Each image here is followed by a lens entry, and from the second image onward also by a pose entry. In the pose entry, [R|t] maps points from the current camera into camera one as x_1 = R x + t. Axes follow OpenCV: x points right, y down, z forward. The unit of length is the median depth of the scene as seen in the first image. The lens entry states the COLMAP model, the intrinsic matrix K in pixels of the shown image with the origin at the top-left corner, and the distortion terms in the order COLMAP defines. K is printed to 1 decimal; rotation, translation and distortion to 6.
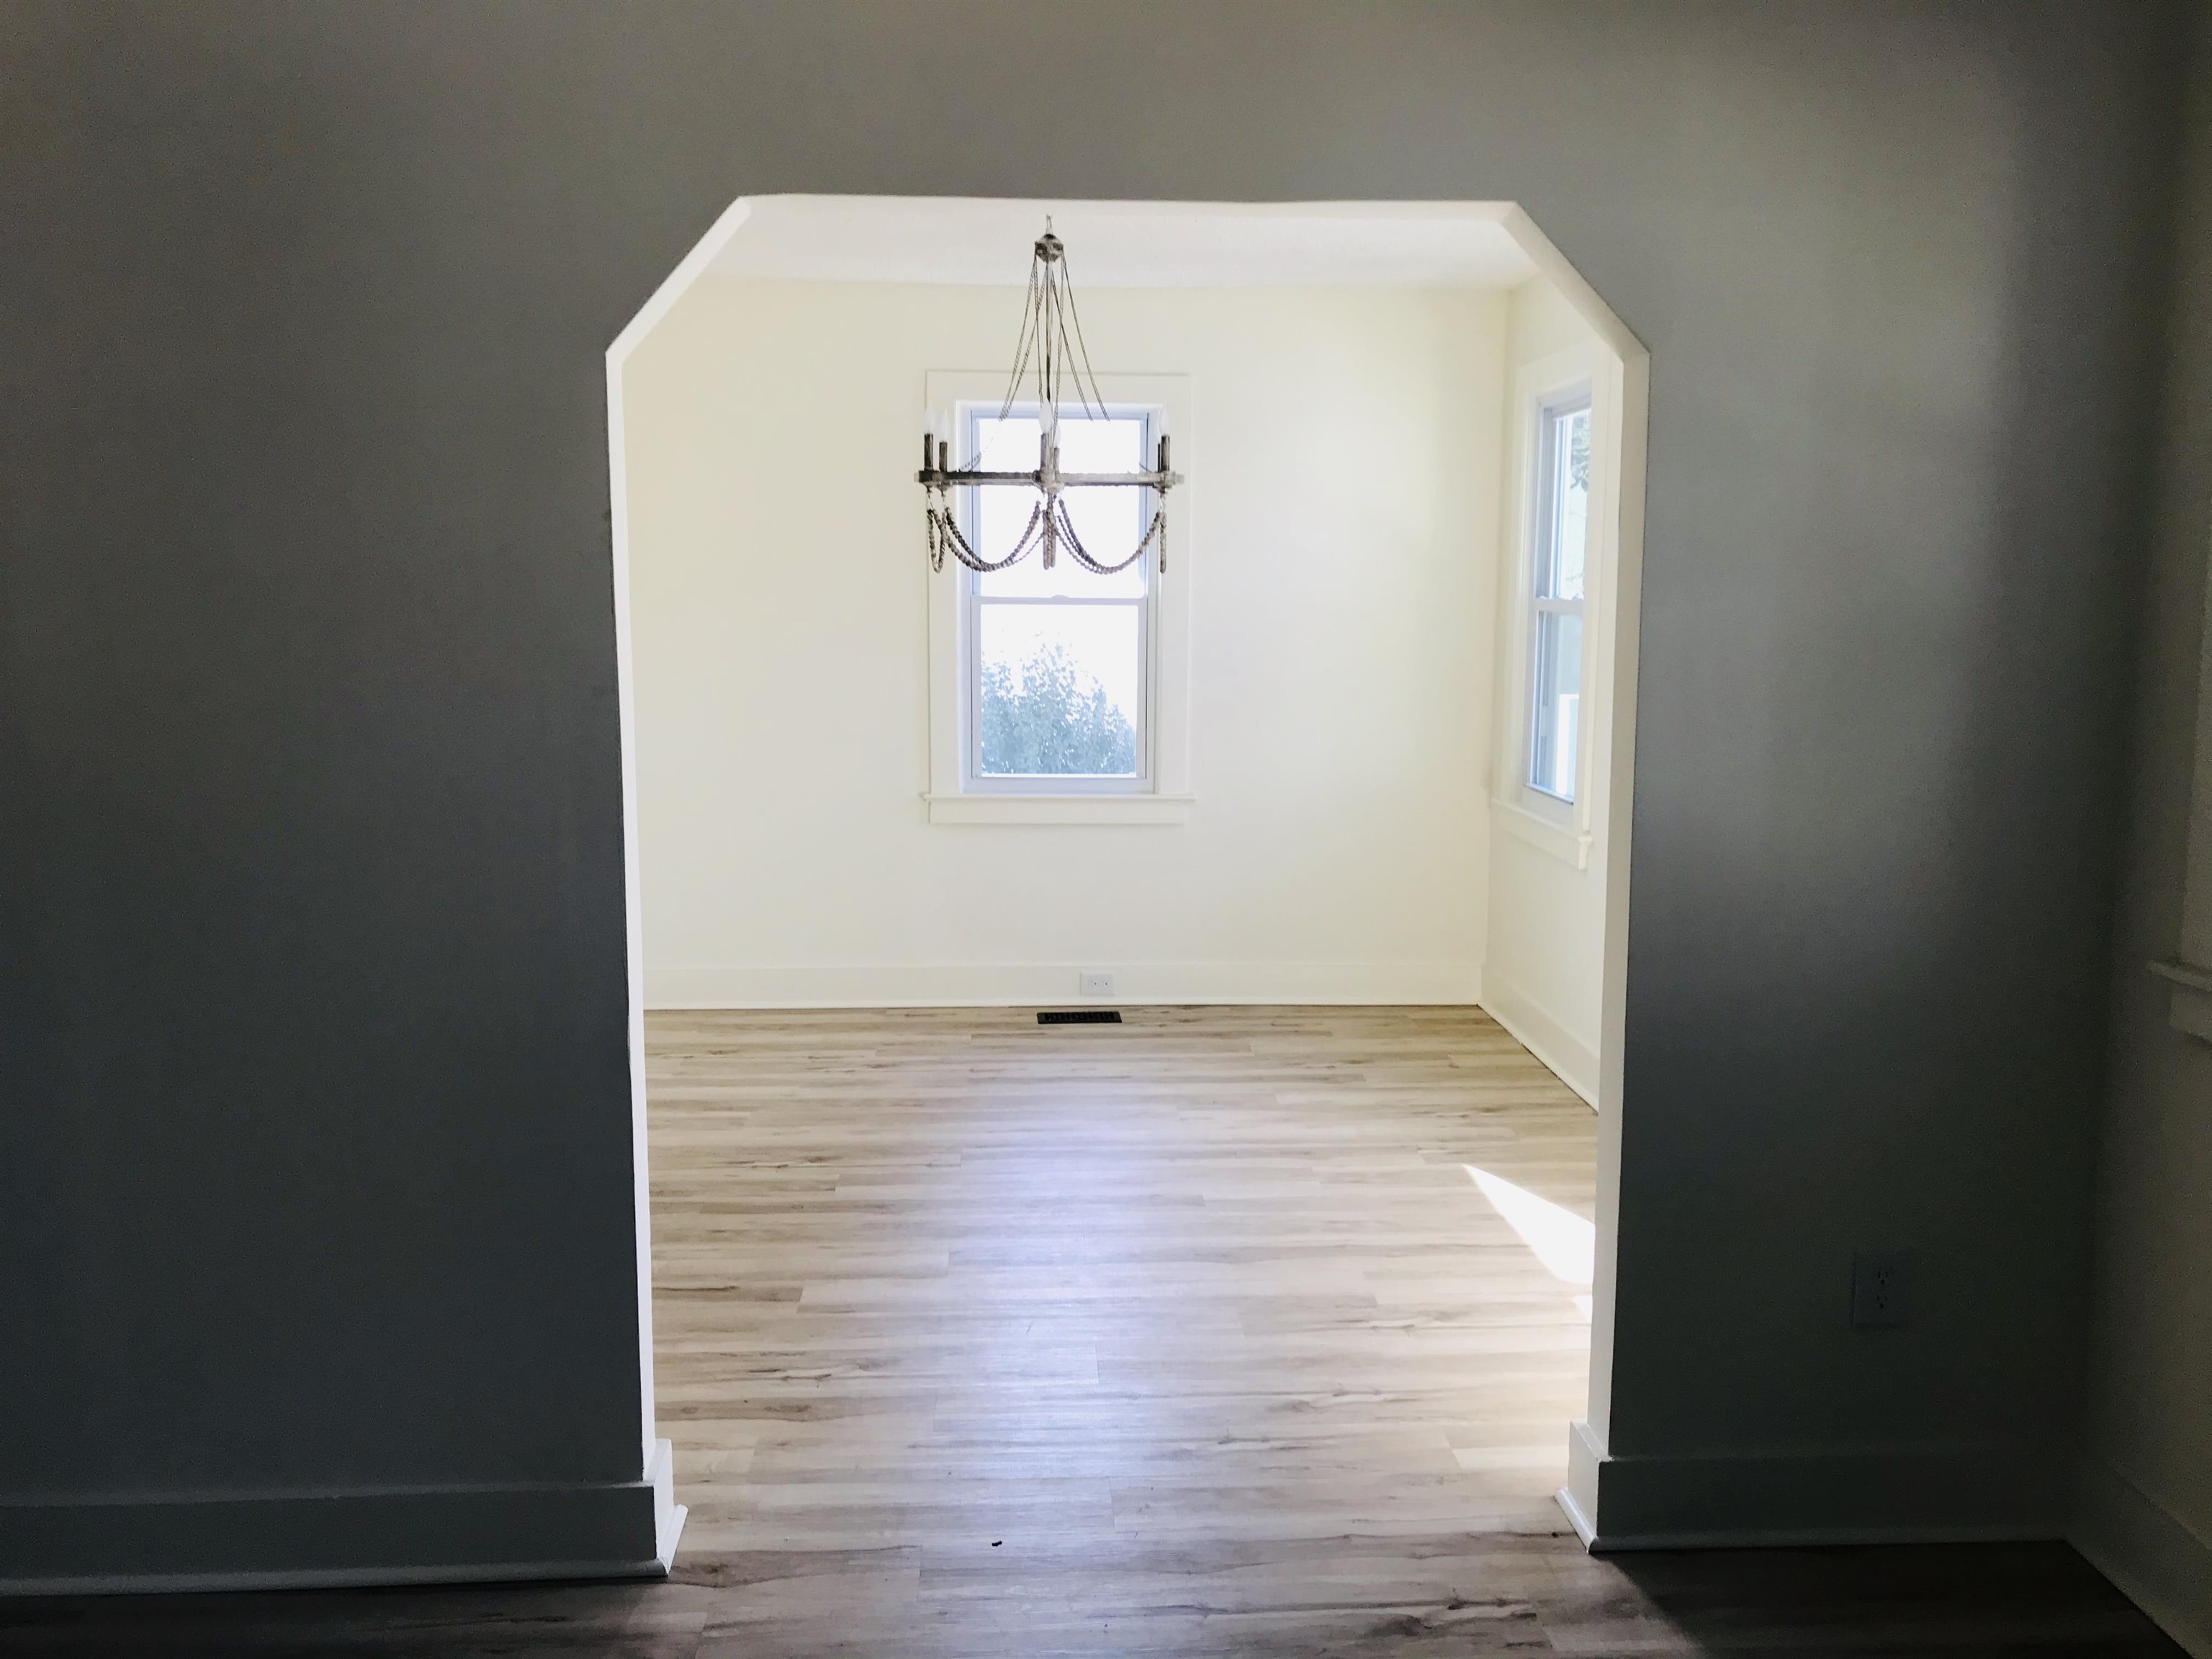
lens RADIAL K [[1818.9, 0, 1116.6], [0, 1818.9, 812.9], [0, 0, 1]] dist [0.010468, -0.002666]
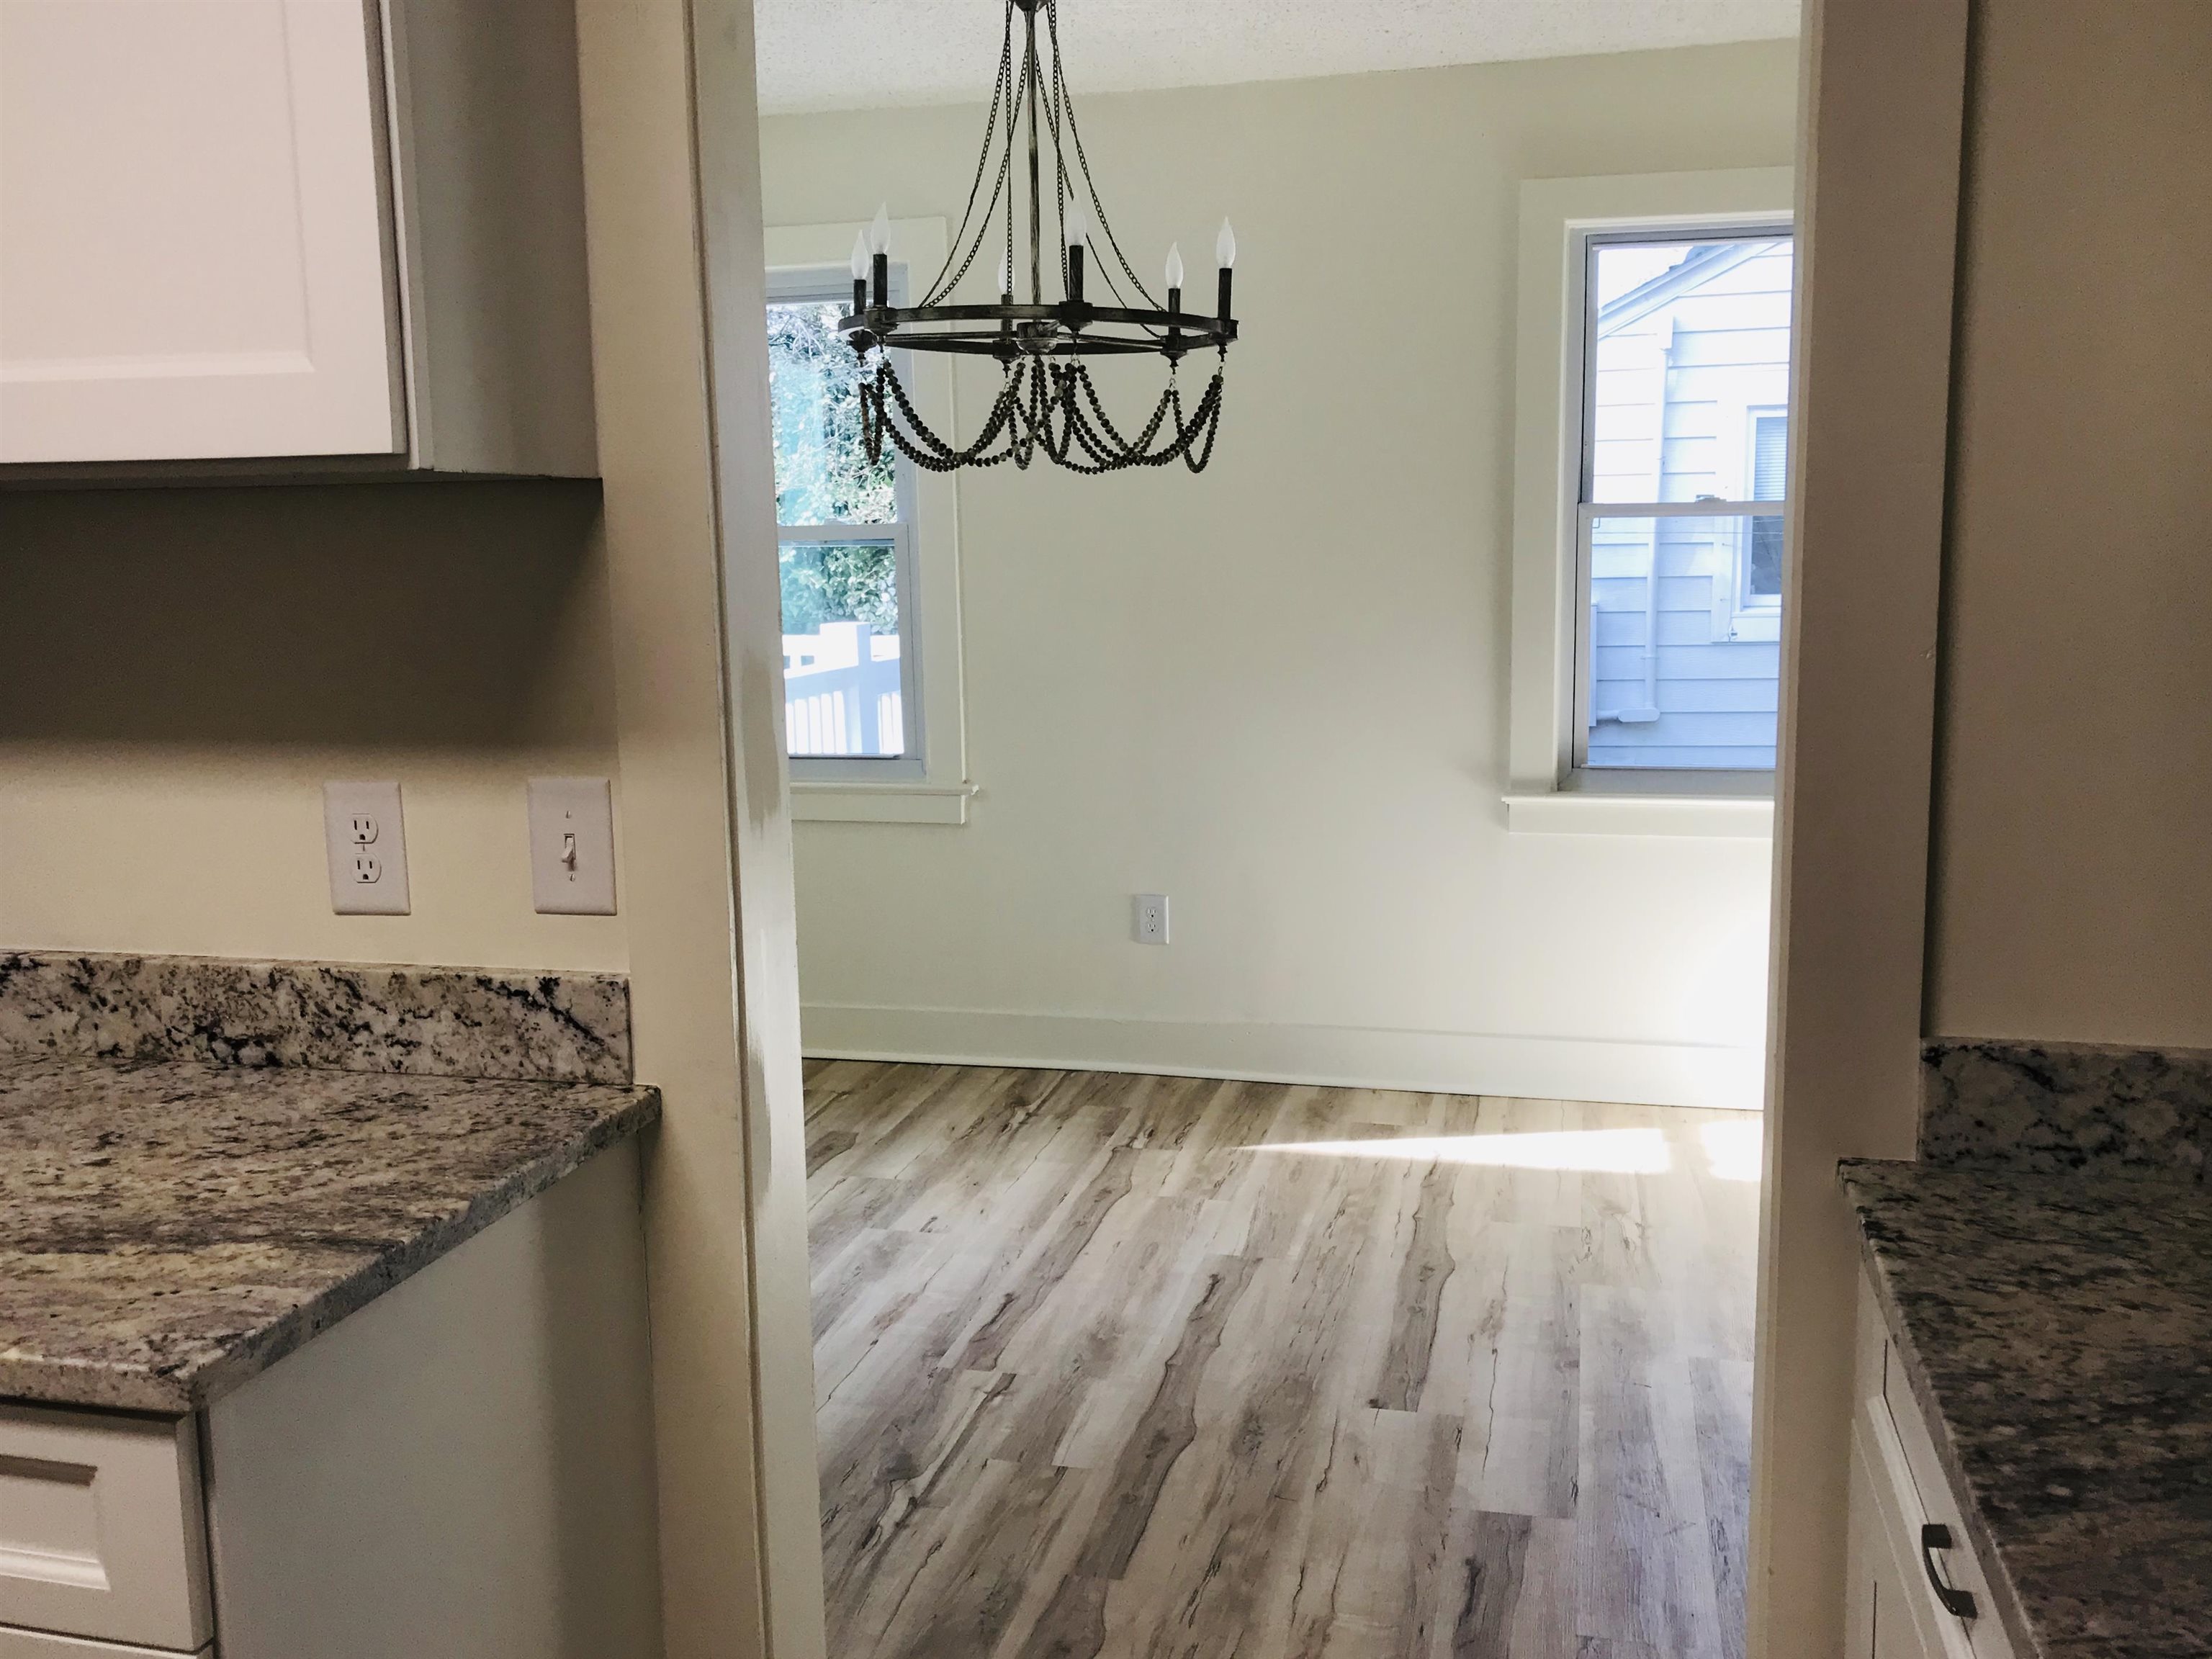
lens RADIAL K [[1916.4, 0, 1106.0], [0, 1916.4, 829.5], [0, 0, 1]] dist [0.016517, -0.001429]
pose [[0.310816, -0.162633, 0.936453, -0.679610], [0.151075, 0.981180, 0.120258, -0.077269], [-0.938387, 0.104097, 0.329536, 0.697797]]
